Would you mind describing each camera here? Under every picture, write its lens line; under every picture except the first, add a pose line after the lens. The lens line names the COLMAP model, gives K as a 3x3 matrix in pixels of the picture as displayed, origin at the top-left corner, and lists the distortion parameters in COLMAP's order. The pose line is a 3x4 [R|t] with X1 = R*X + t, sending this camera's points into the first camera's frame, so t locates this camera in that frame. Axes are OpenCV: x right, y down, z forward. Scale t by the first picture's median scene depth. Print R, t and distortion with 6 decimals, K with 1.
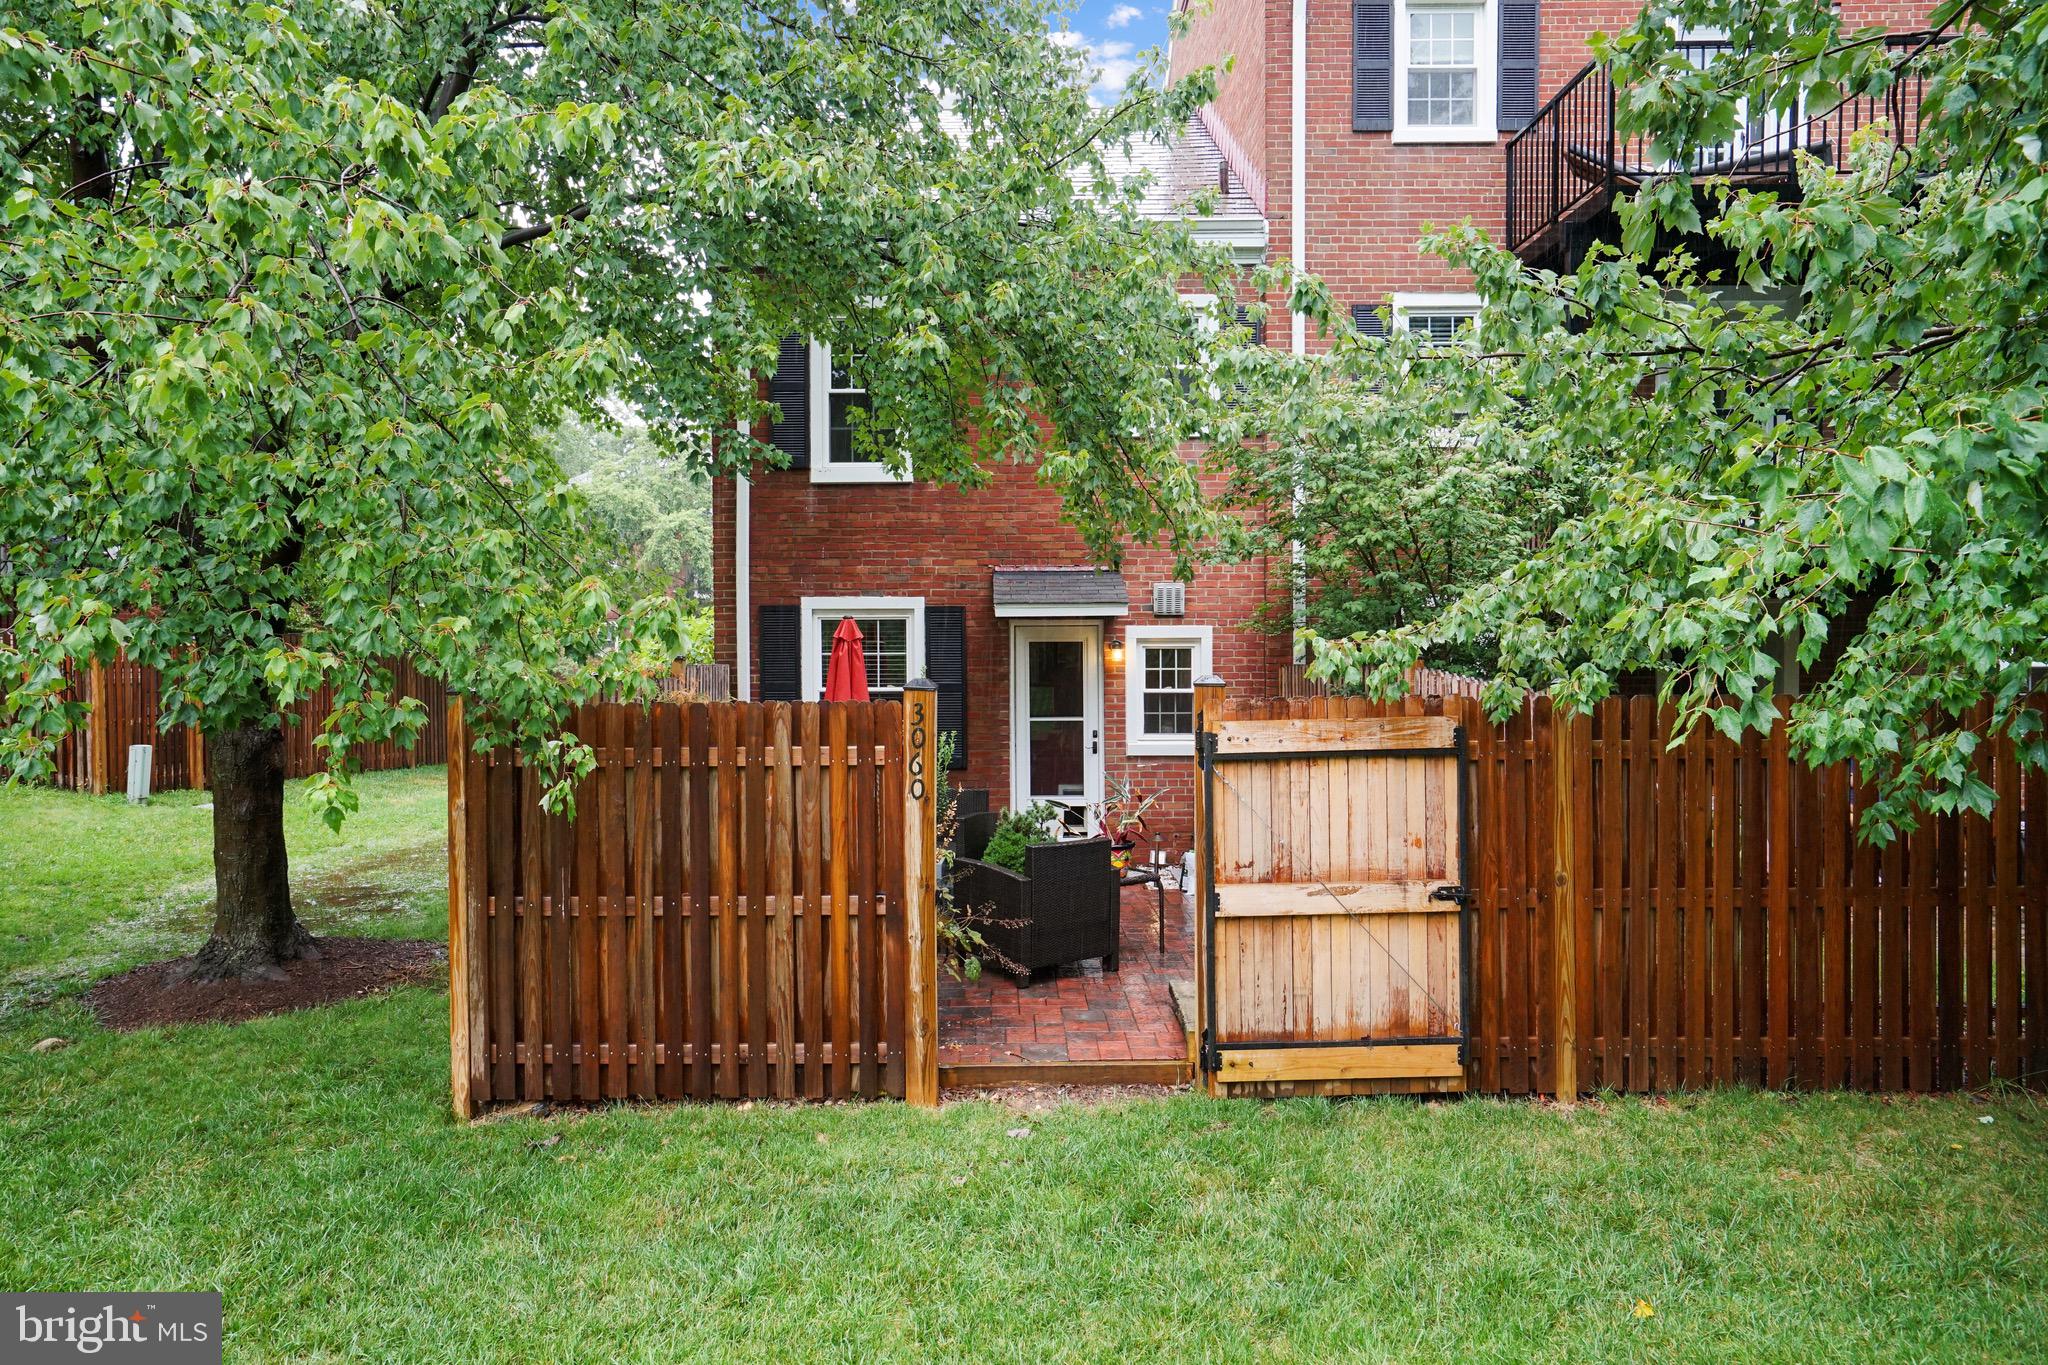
lens RADIAL K [[1303.0, 0, 1024.0], [0, 1303.0, 682.5], [0, 0, 1]] dist [0.000800, 0.000492]
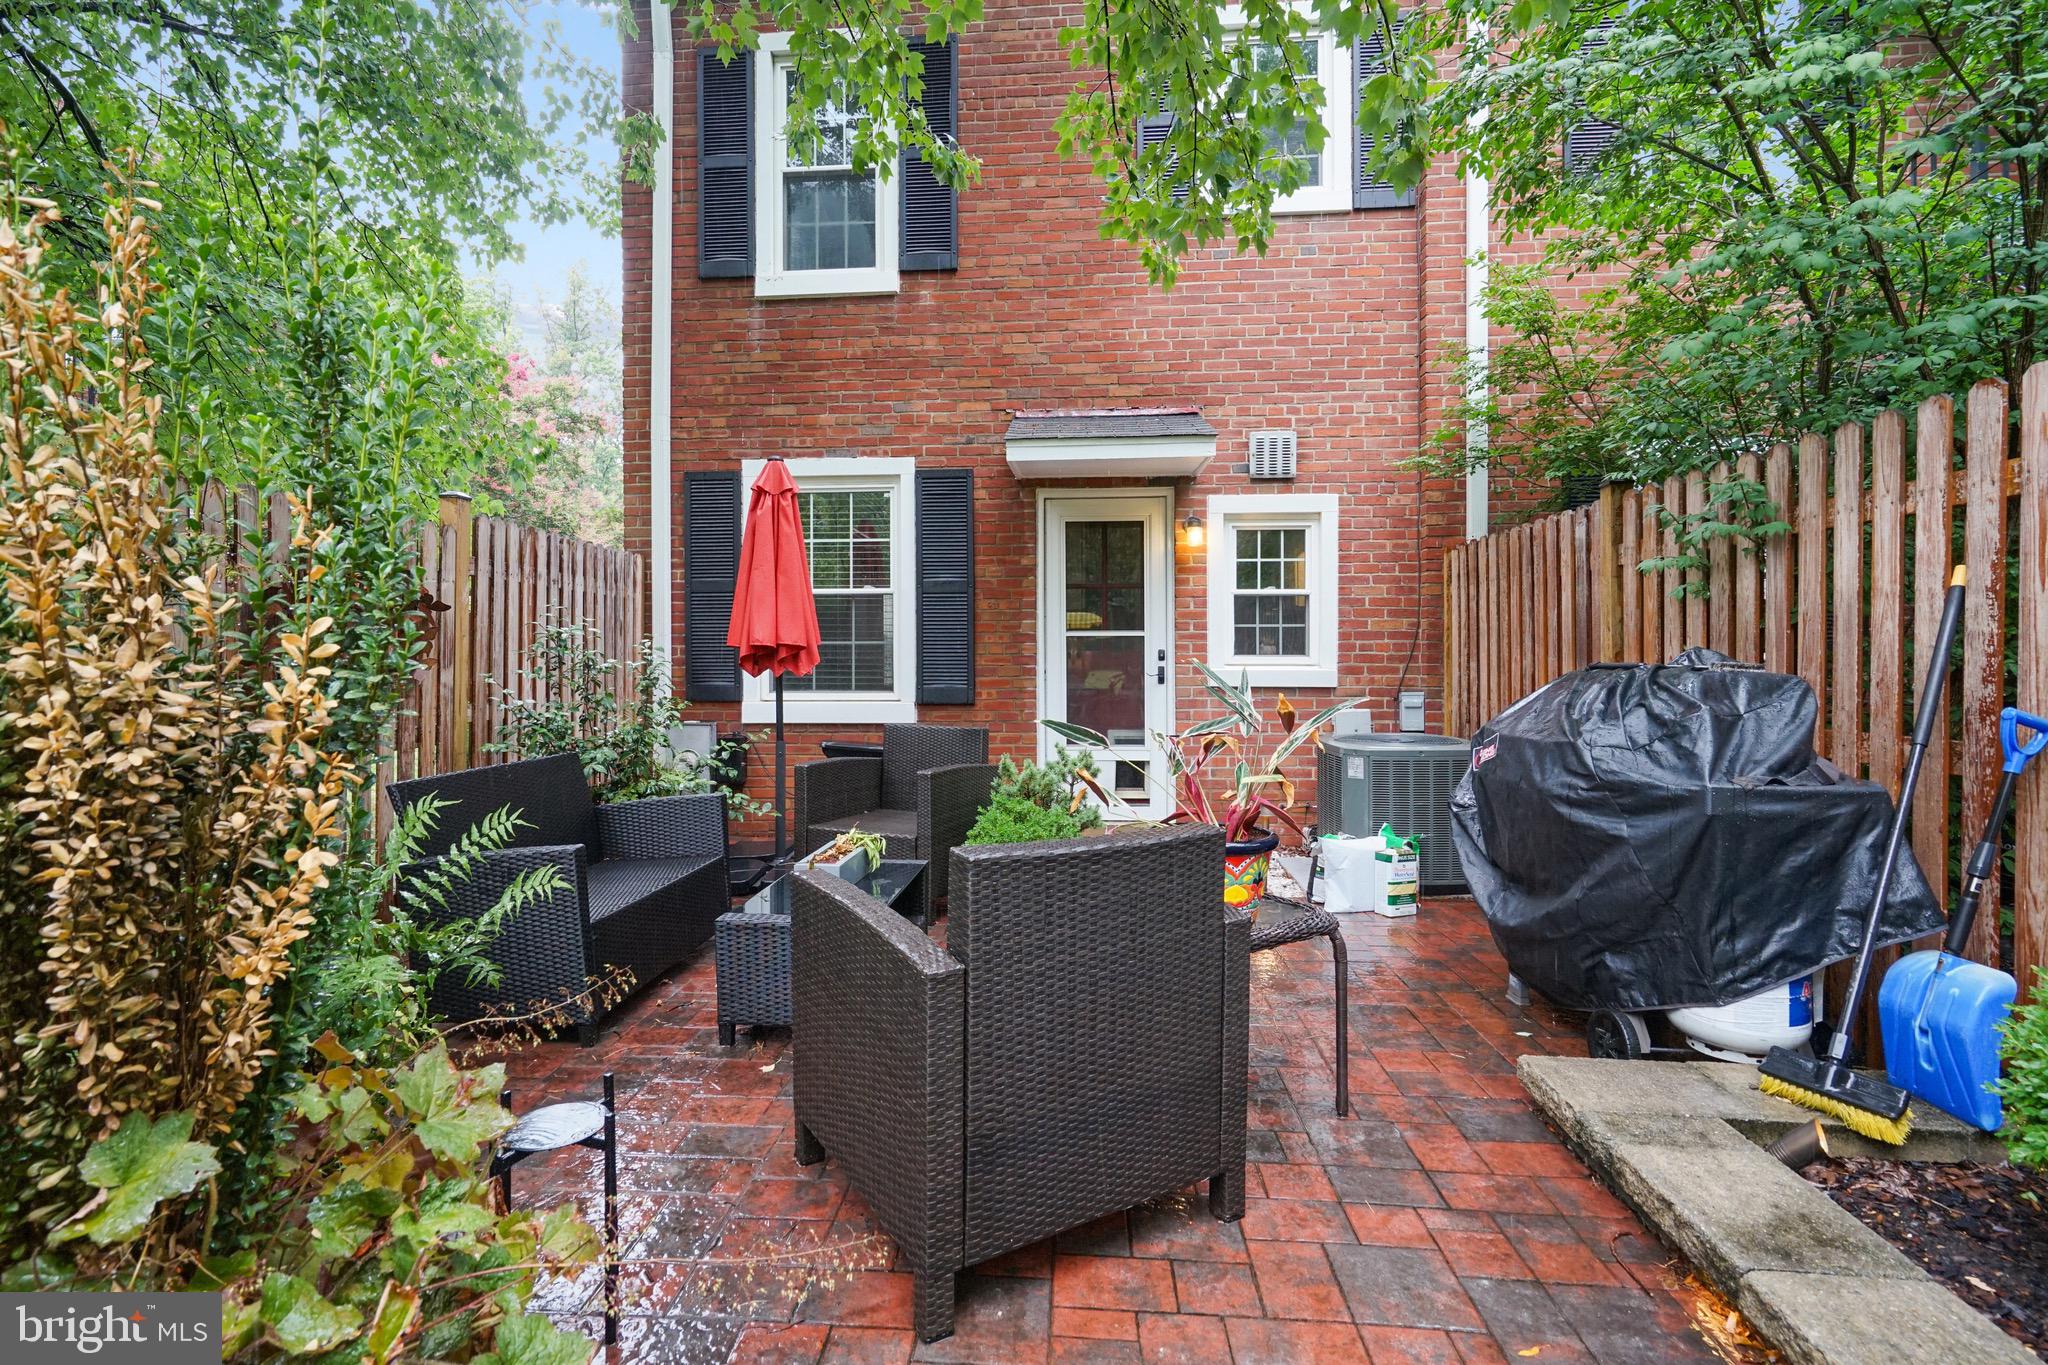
lens RADIAL K [[931.3, 0, 1024.0], [0, 931.3, 682.5], [0, 0, 1]] dist [0.028539, -0.000268]
pose [[0.996466, 0.002096, -0.083968, 0.023779], [-0.002294, 0.999995, -0.002259, 0.055413], [0.083963, 0.002444, 0.996466, 0.507986]]
